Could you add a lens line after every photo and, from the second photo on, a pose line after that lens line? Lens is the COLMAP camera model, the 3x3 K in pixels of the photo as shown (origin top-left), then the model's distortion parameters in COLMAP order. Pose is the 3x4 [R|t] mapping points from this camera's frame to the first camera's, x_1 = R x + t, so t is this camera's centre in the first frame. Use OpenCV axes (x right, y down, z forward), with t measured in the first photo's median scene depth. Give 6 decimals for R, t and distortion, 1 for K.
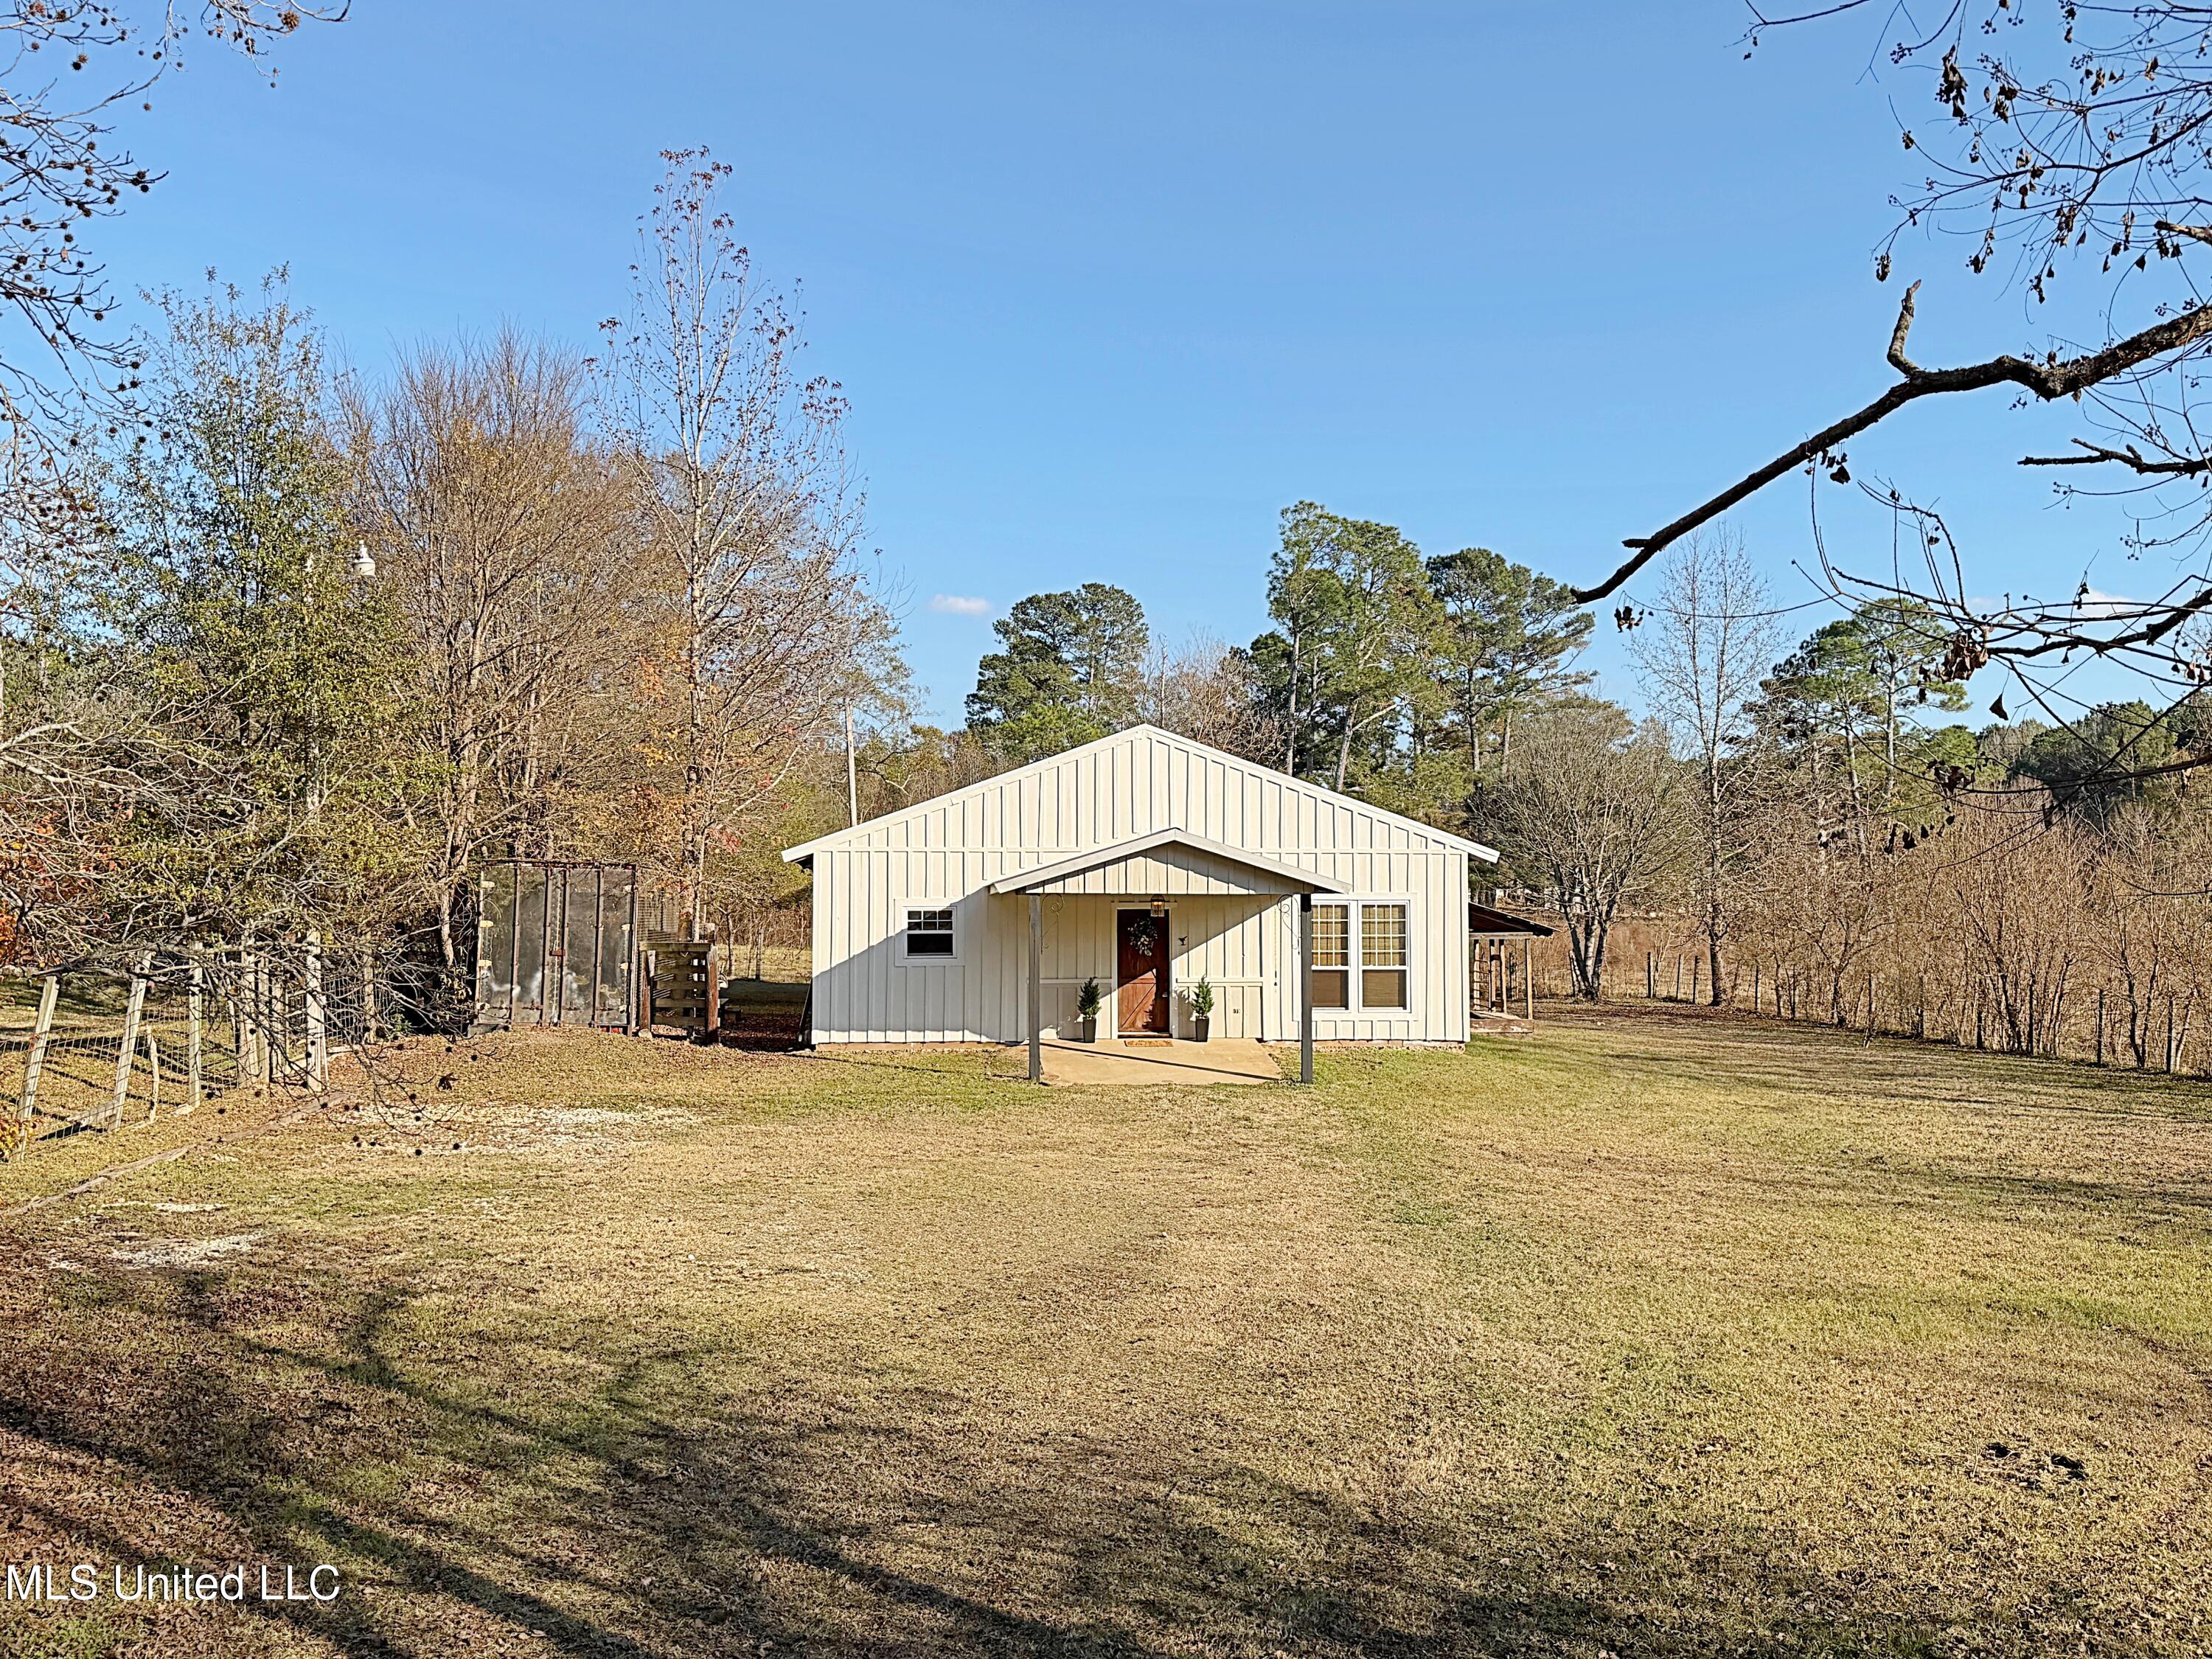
lens RADIAL K [[2070.9, 0, 1106.0], [0, 2070.9, 829.5], [0, 0, 1]] dist [-0.002165, -0.000560]
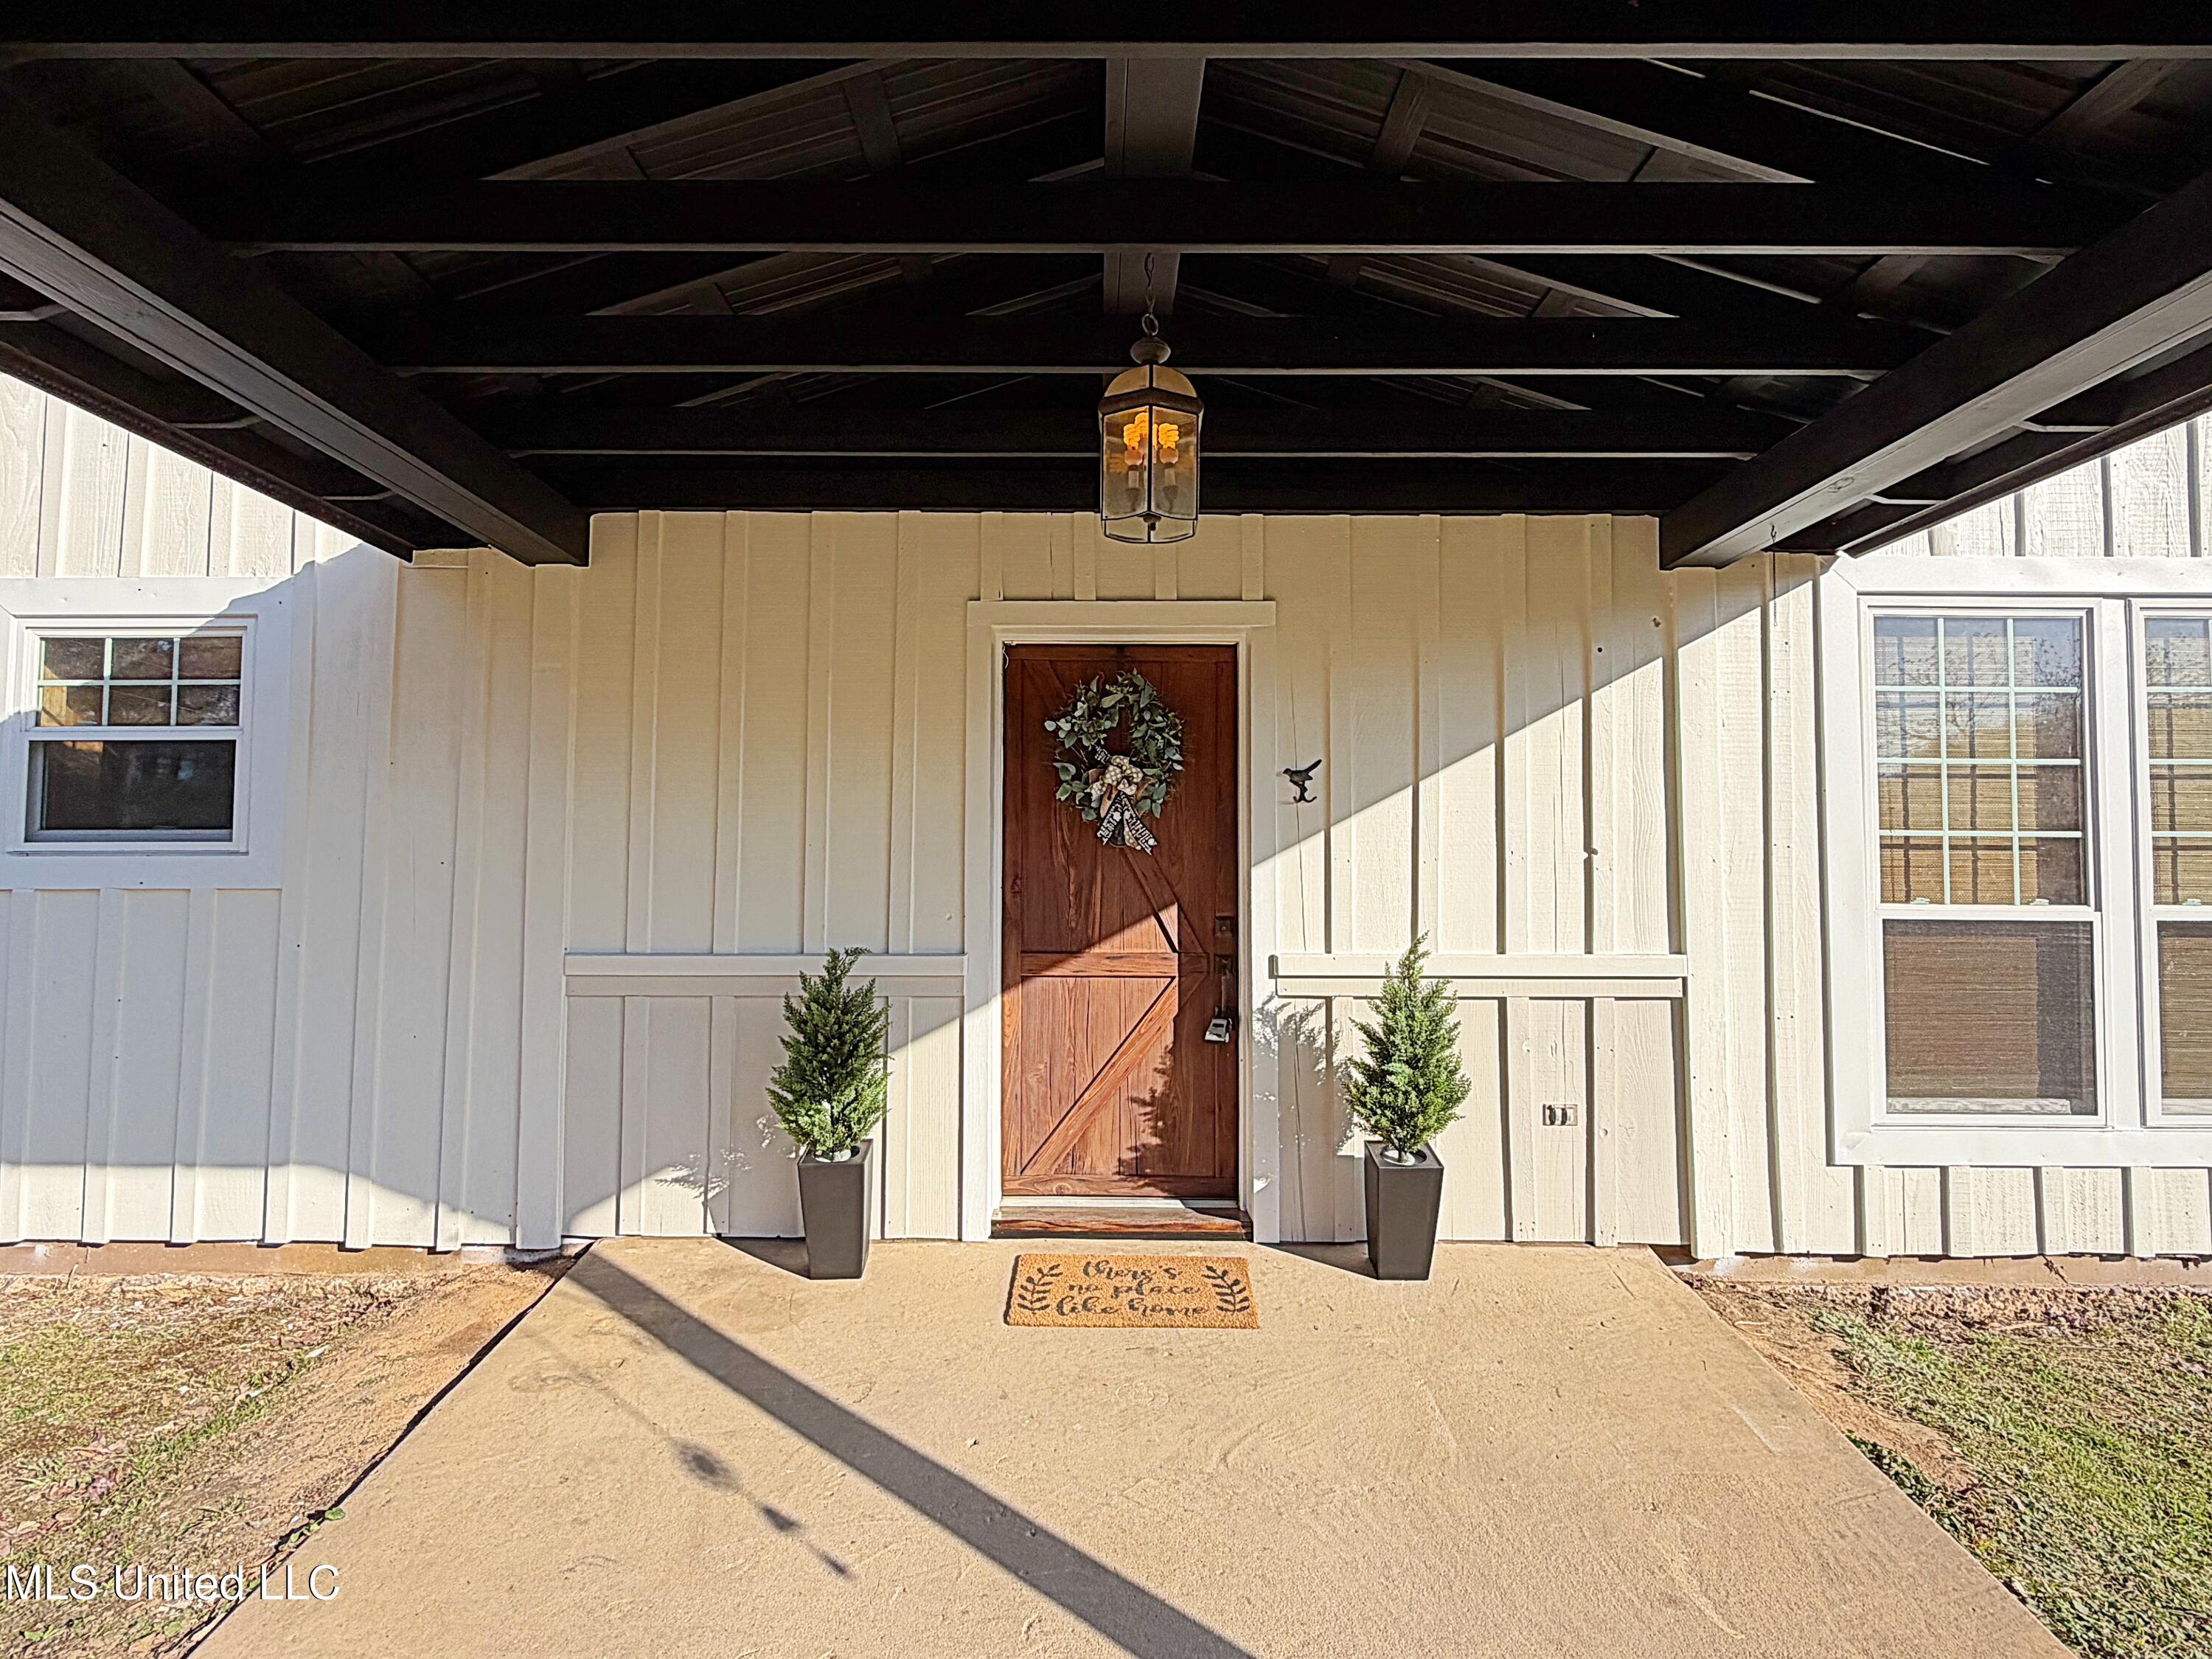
lens RADIAL K [[1226.5, 0, 1106.0], [0, 1226.5, 829.5], [0, 0, 1]] dist [-0.002791, -0.000517]
pose [[0.994465, 0.002167, -0.105051, 0.030147], [-0.001787, 0.999992, 0.003708, 0.058415], [0.105058, -0.003499, 0.994460, 0.871473]]
